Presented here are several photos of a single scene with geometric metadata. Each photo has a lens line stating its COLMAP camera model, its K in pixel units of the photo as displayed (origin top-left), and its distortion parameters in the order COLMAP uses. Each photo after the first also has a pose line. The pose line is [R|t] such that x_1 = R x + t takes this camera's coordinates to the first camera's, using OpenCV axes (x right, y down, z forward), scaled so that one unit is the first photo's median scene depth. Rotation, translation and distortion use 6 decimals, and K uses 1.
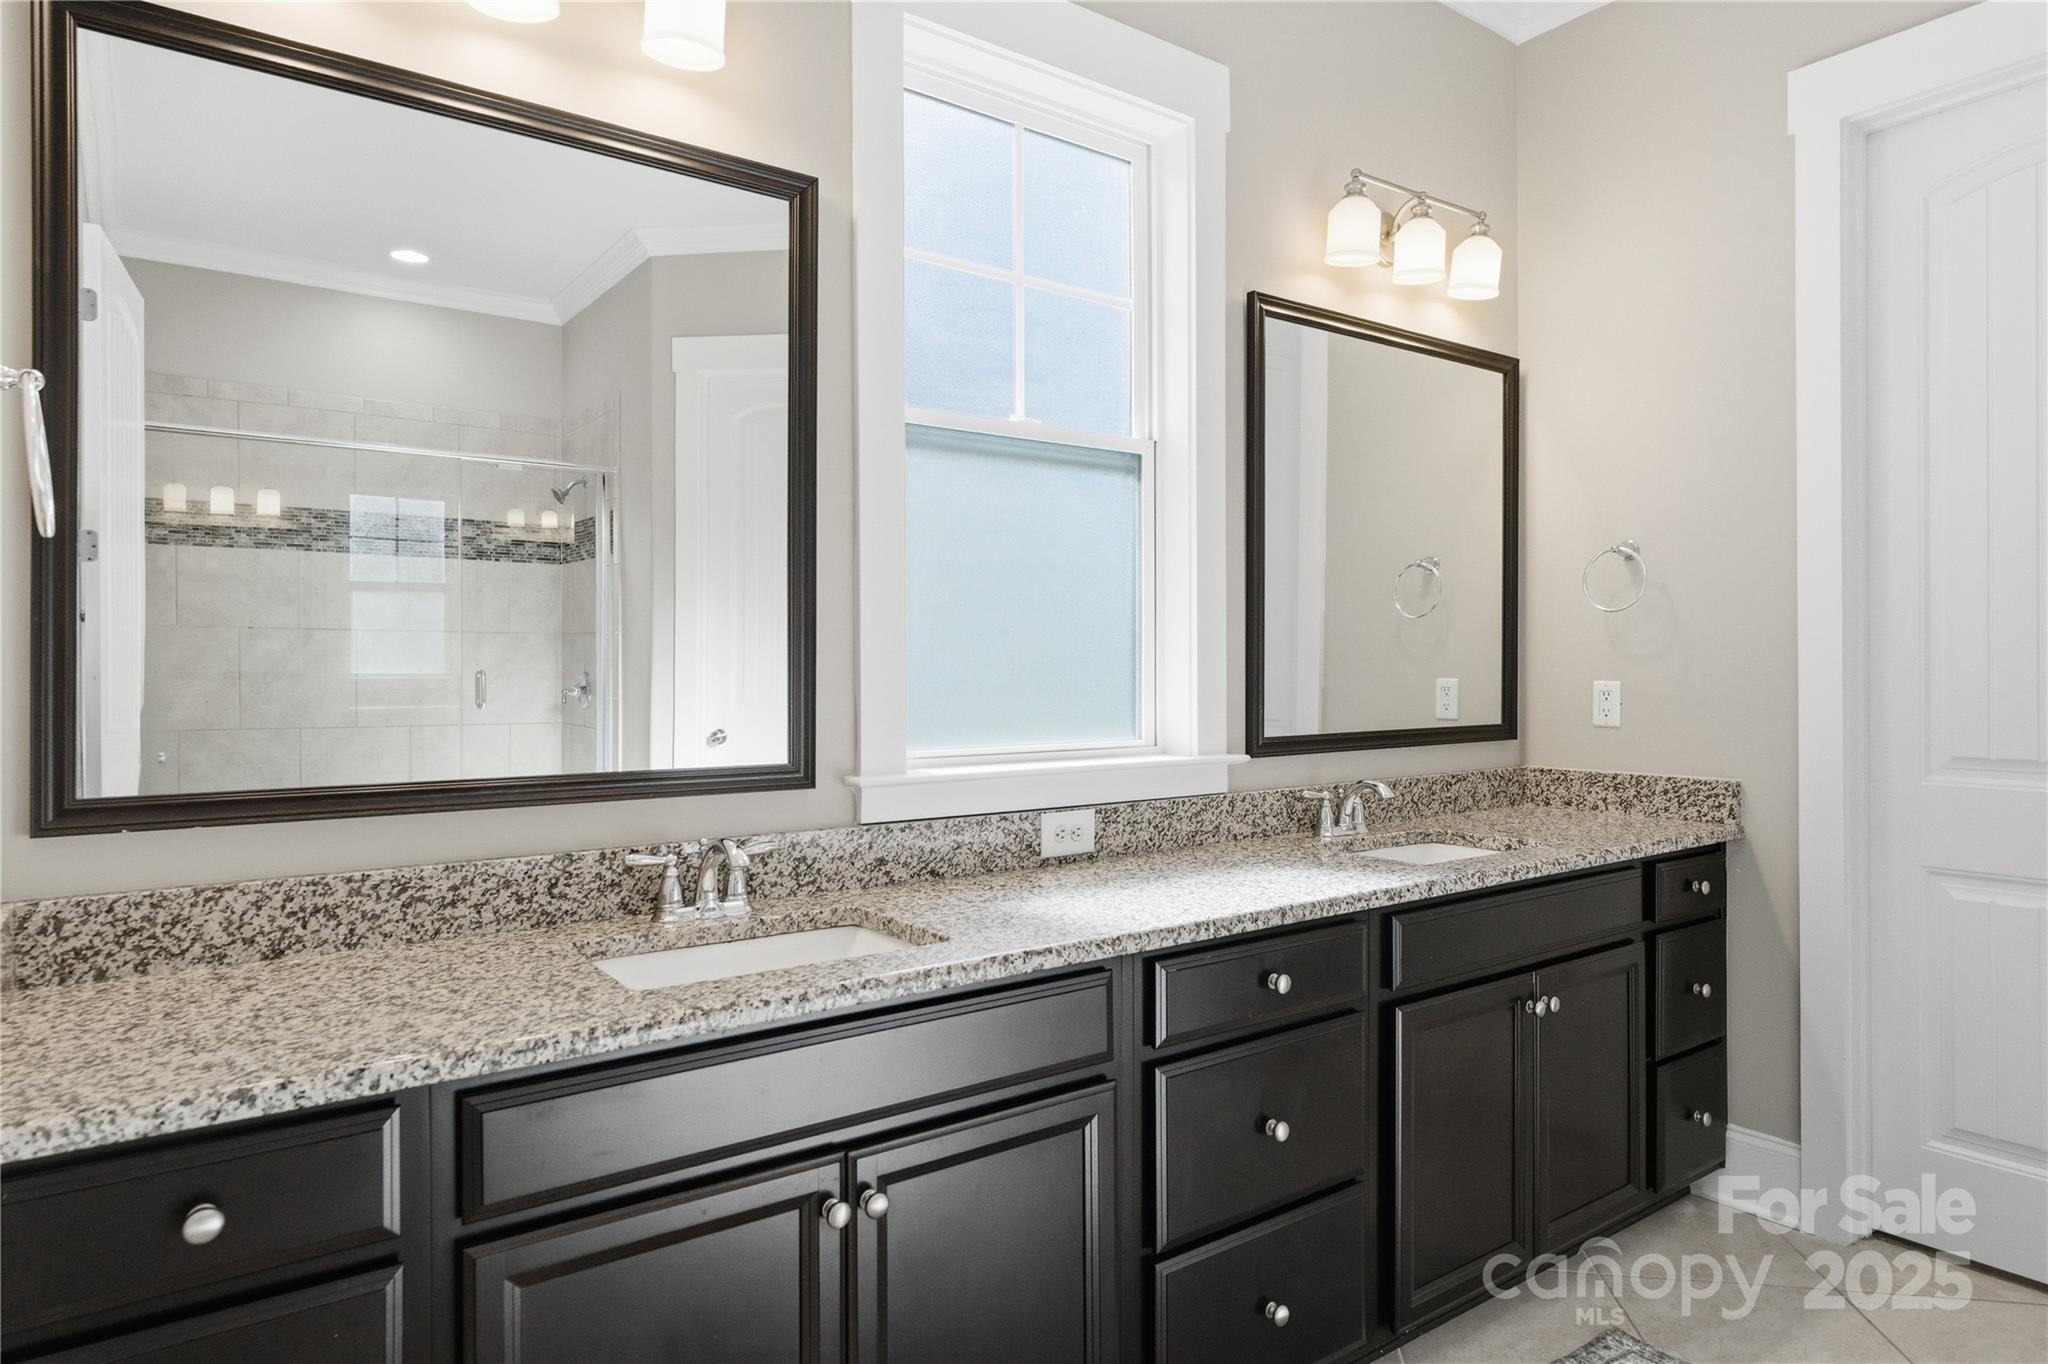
lens RADIAL K [[1197.2, 0, 1024.0], [0, 1197.2, 682.0], [0, 0, 1]] dist [0.004069, -0.000366]
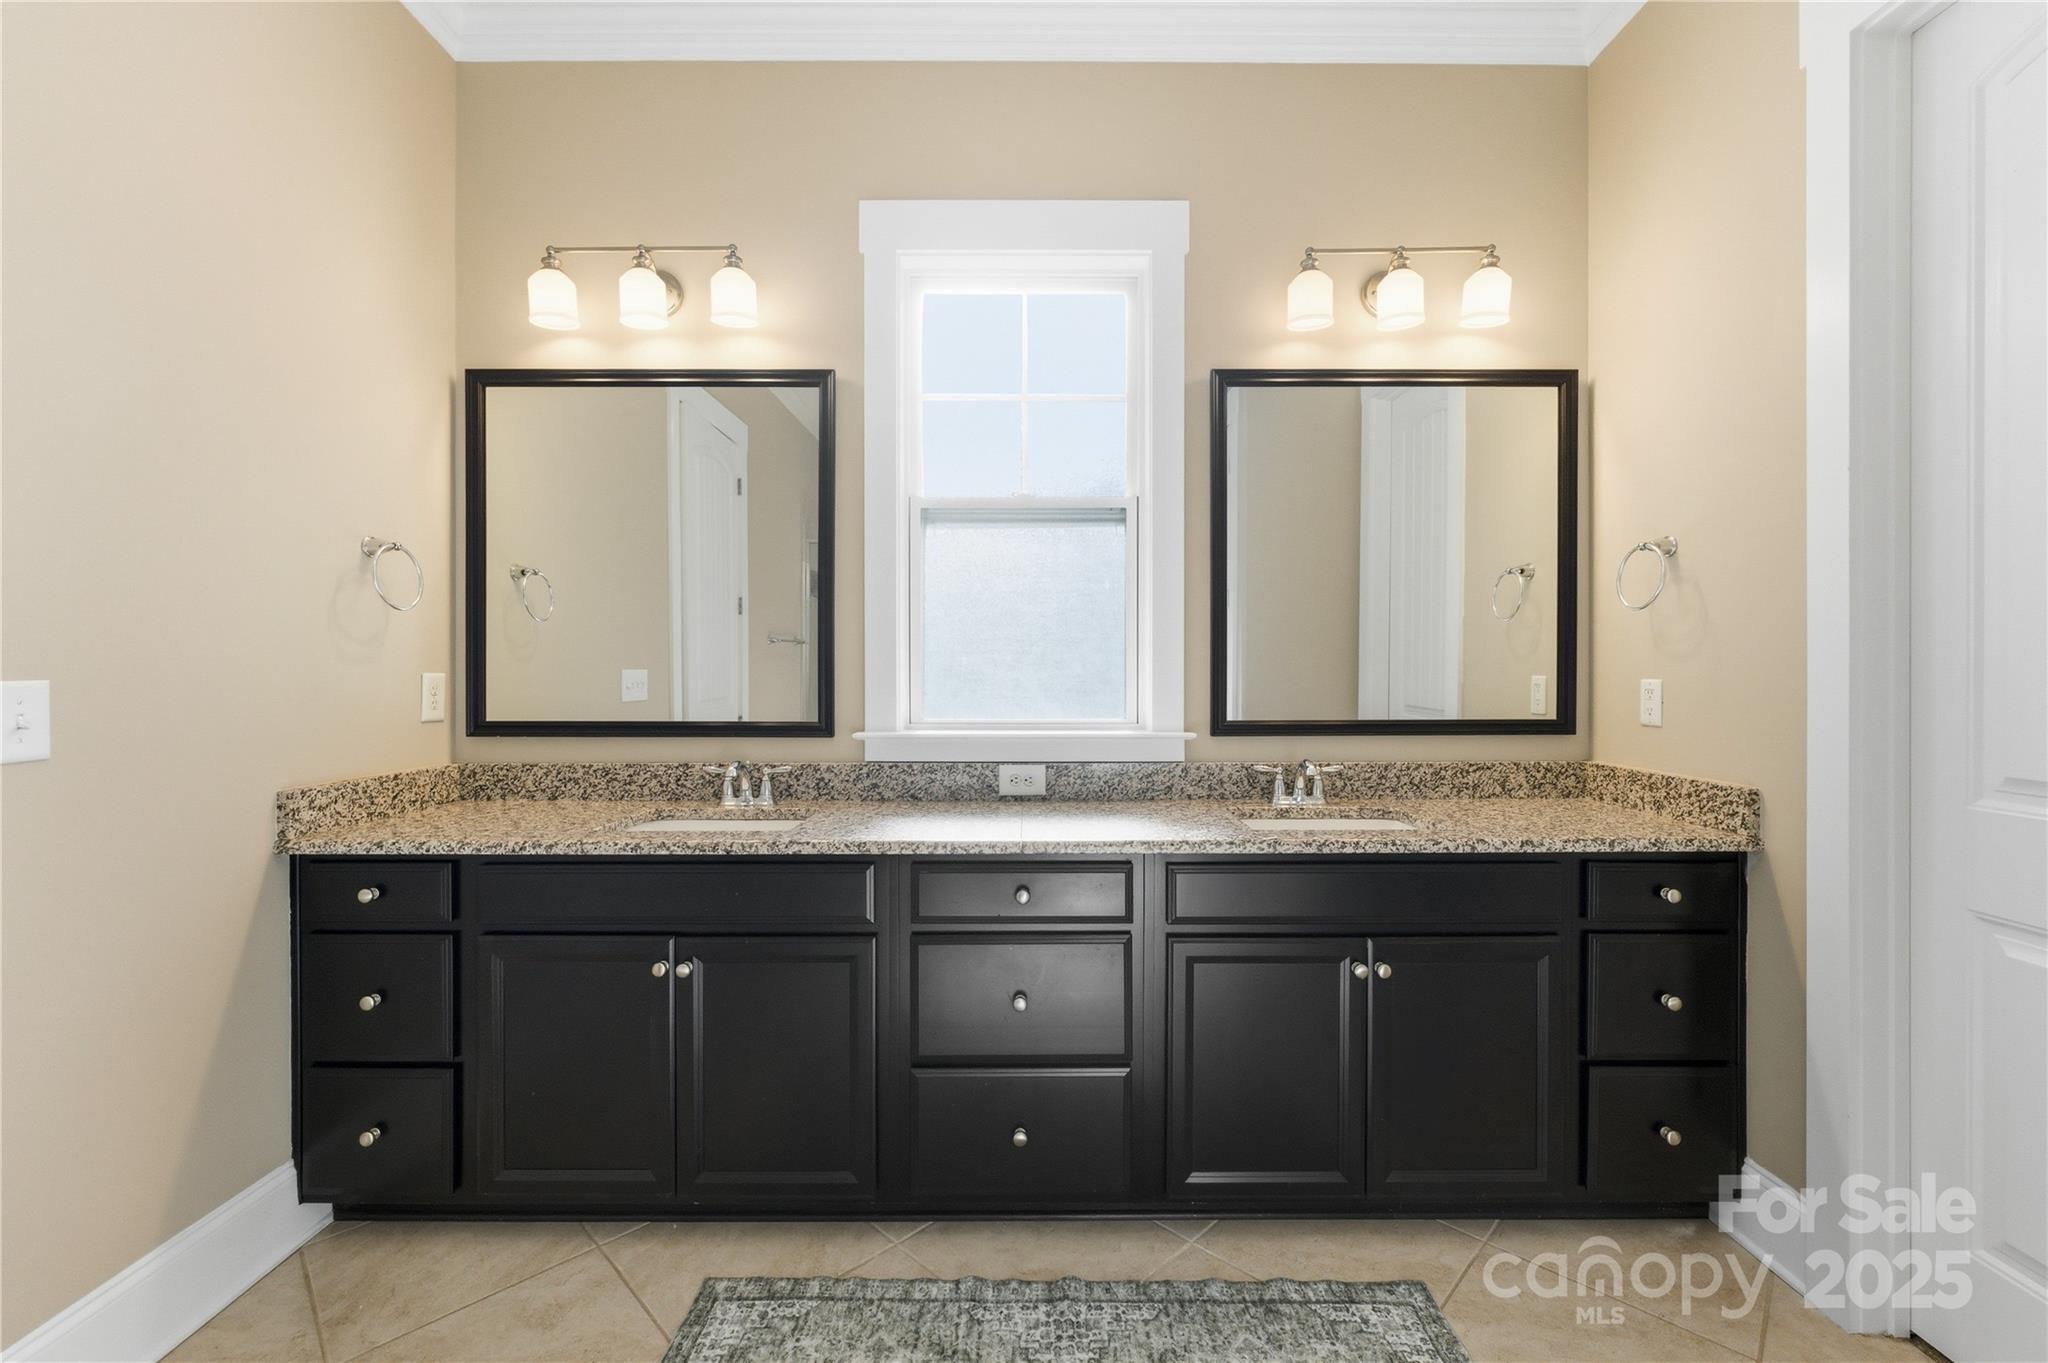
lens RADIAL K [[829.3, 0, 1025.8], [0, 829.3, 679.1], [0, 0, 1]] dist [-0.002661, 0.000911]
pose [[0.814536, 0.009999, -0.580026, 0.556331], [-0.008460, 0.999950, 0.005358, -0.000489], [0.580051, 0.000542, 0.814580, 0.171378]]
